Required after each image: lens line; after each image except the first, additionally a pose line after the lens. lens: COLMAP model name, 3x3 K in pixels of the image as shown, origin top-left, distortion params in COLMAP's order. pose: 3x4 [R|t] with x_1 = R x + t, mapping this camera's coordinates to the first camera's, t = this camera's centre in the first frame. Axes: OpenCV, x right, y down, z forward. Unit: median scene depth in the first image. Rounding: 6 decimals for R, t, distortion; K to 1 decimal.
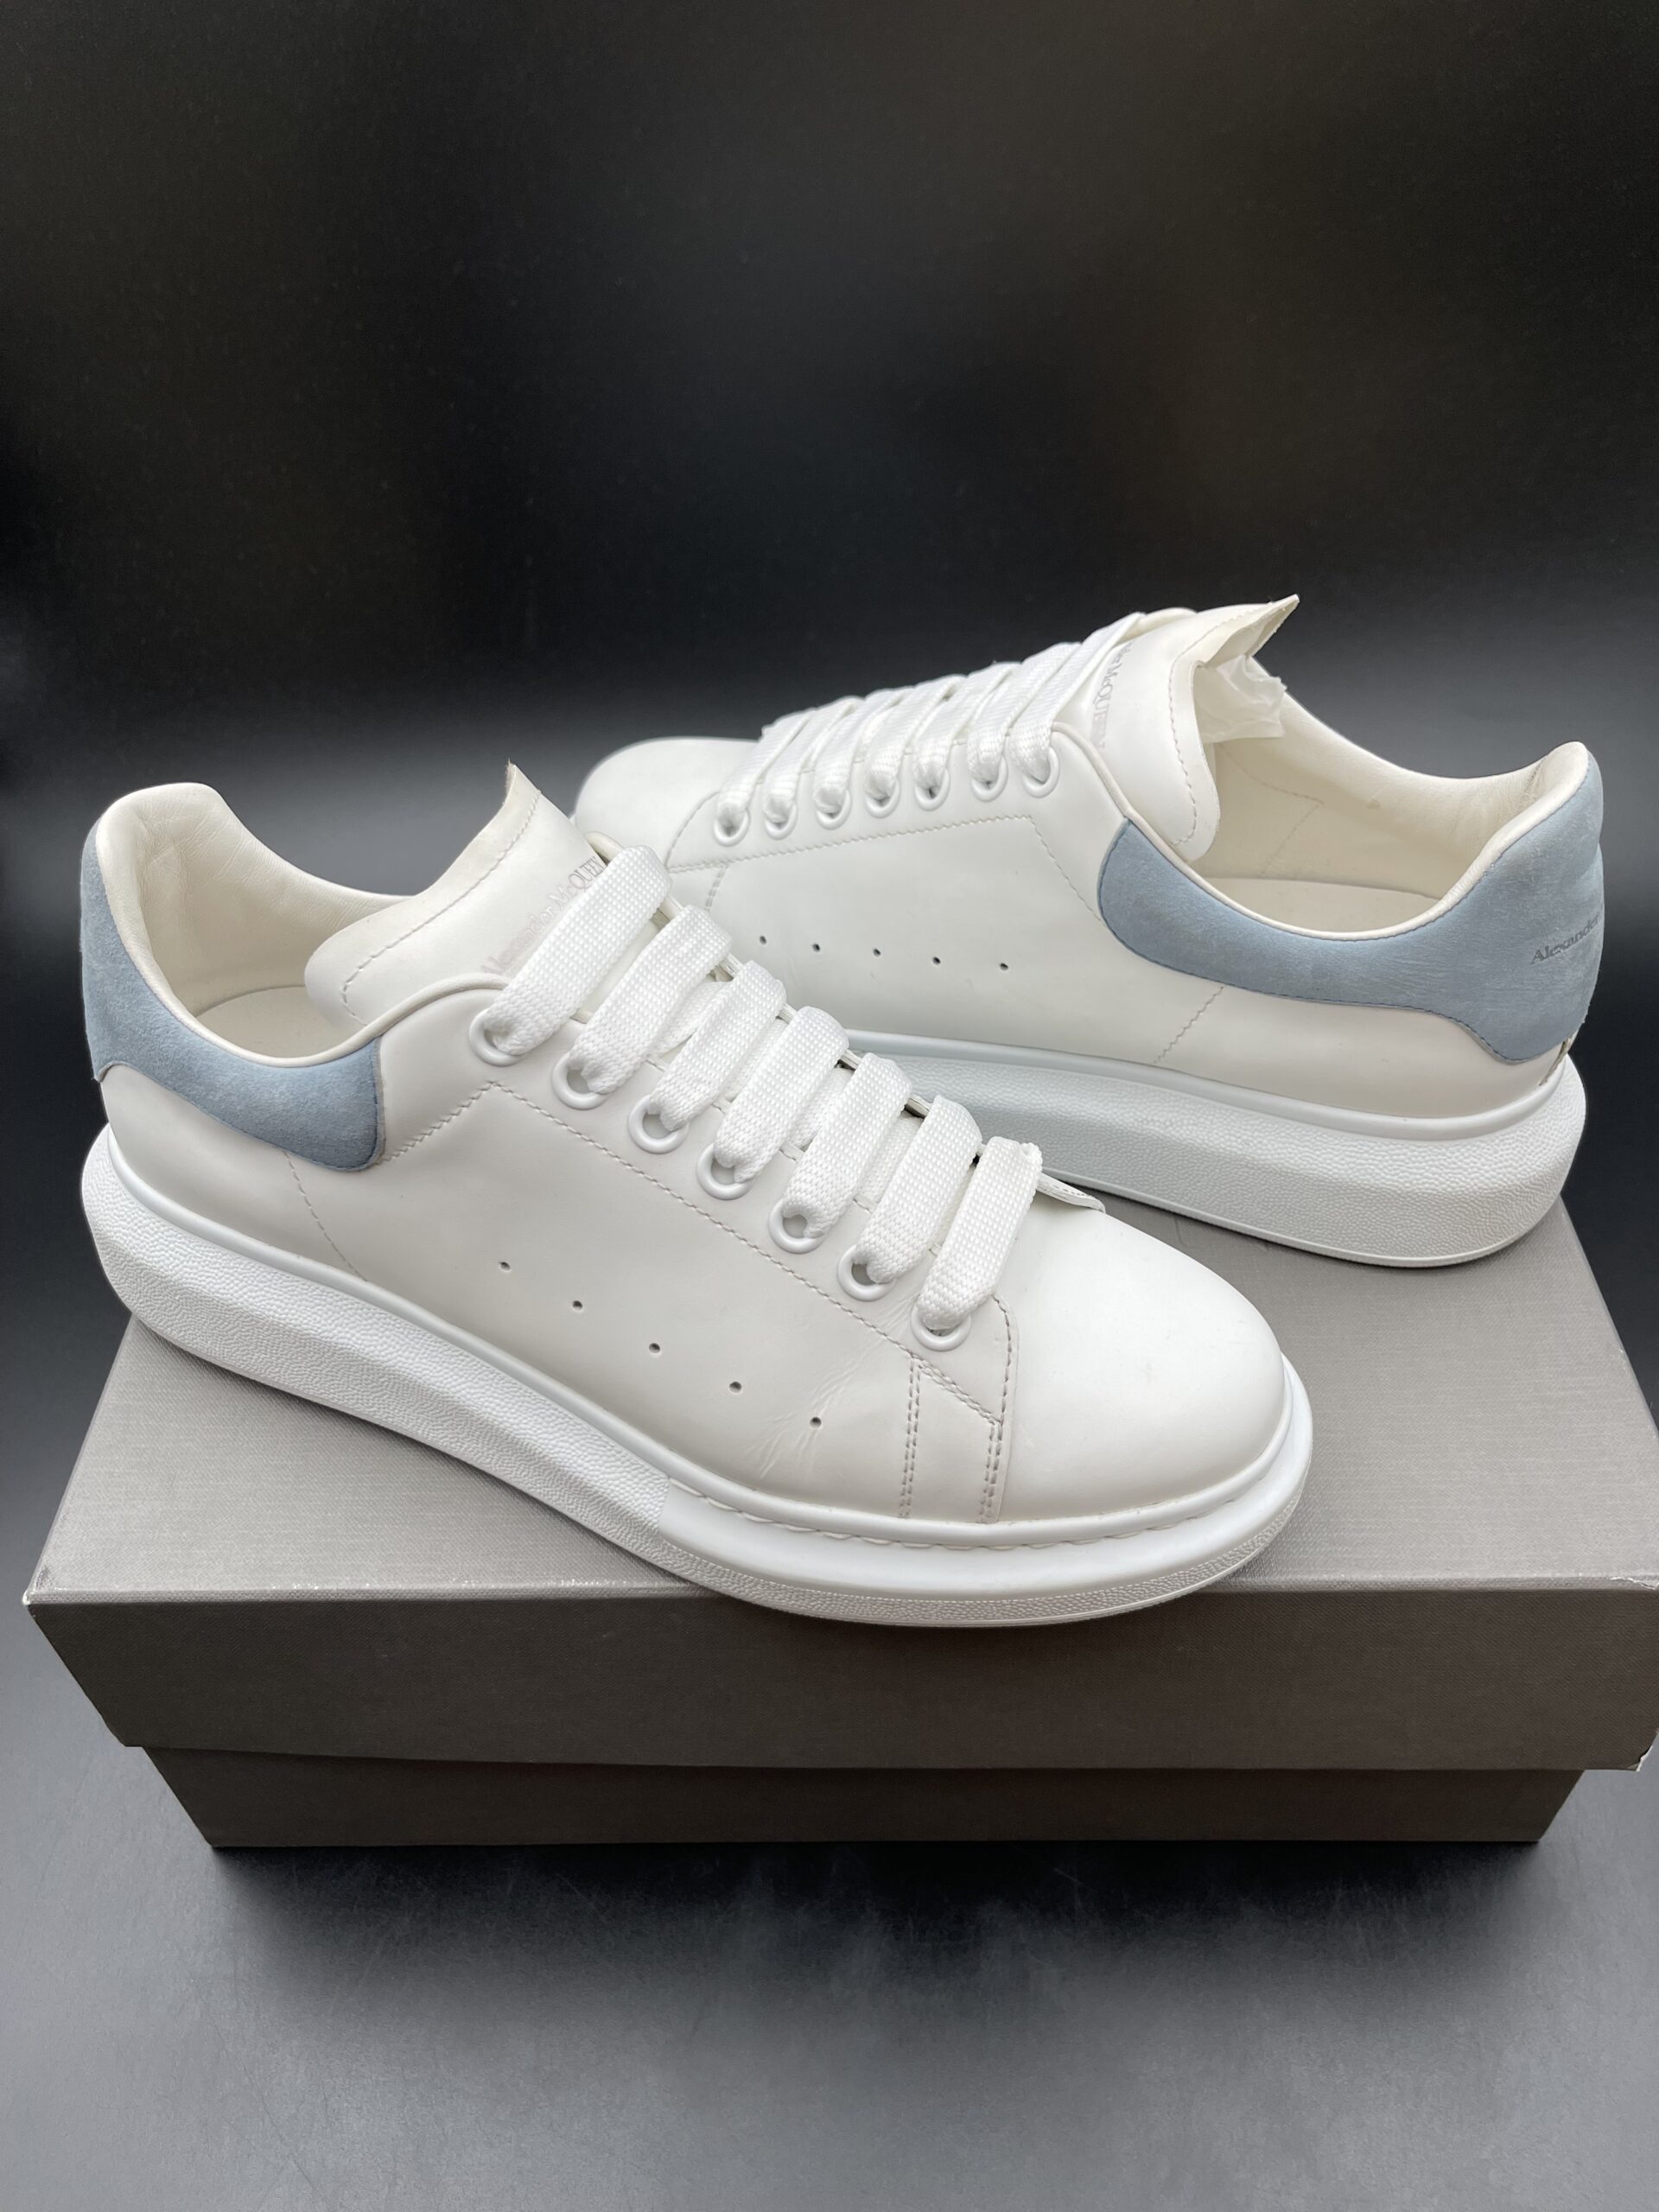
lens RADIAL K [[1720.2, 0, 893.8], [0, 1720.2, 1153.7], [0, 0, 1]] dist [0.064682, -0.149104]
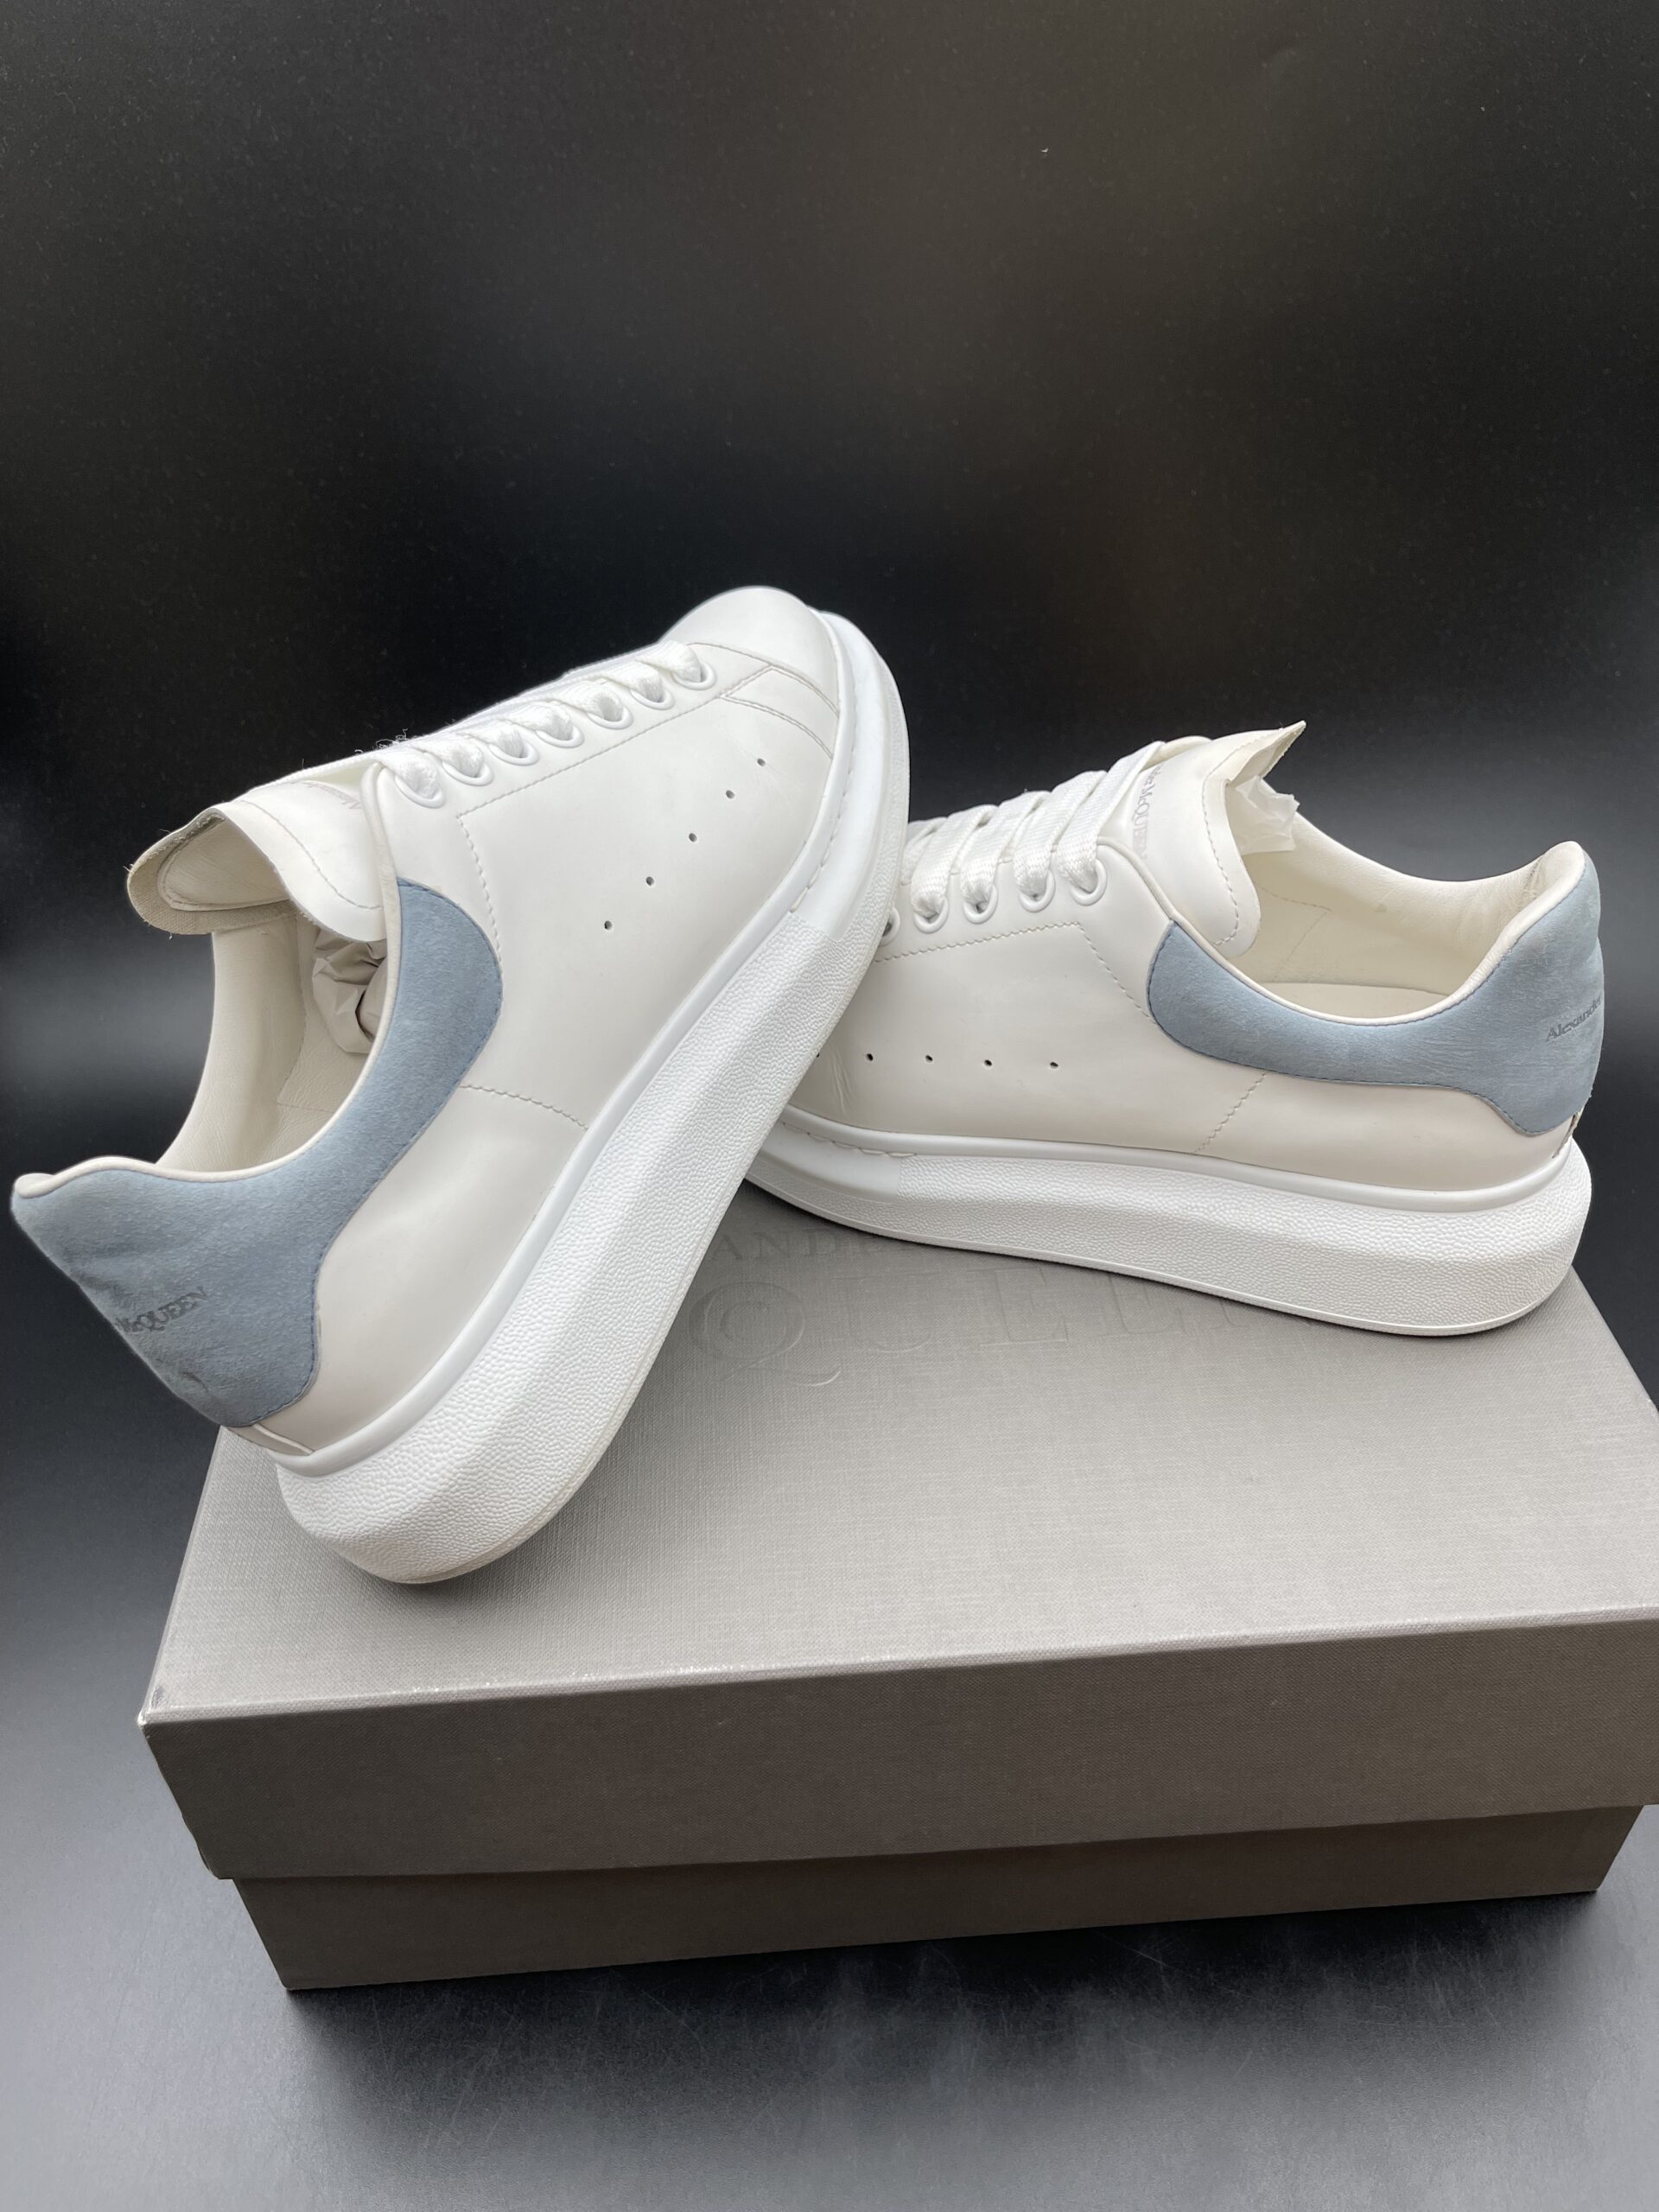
lens RADIAL K [[1720.2, 0, 893.8], [0, 1720.2, 1153.7], [0, 0, 1]] dist [0.064682, -0.149104]
pose [[0.996642, -0.038838, 0.072083, -0.116696], [0.045791, 0.994186, -0.097451, 0.045843], [-0.067879, 0.100425, 0.992626, -0.046544]]
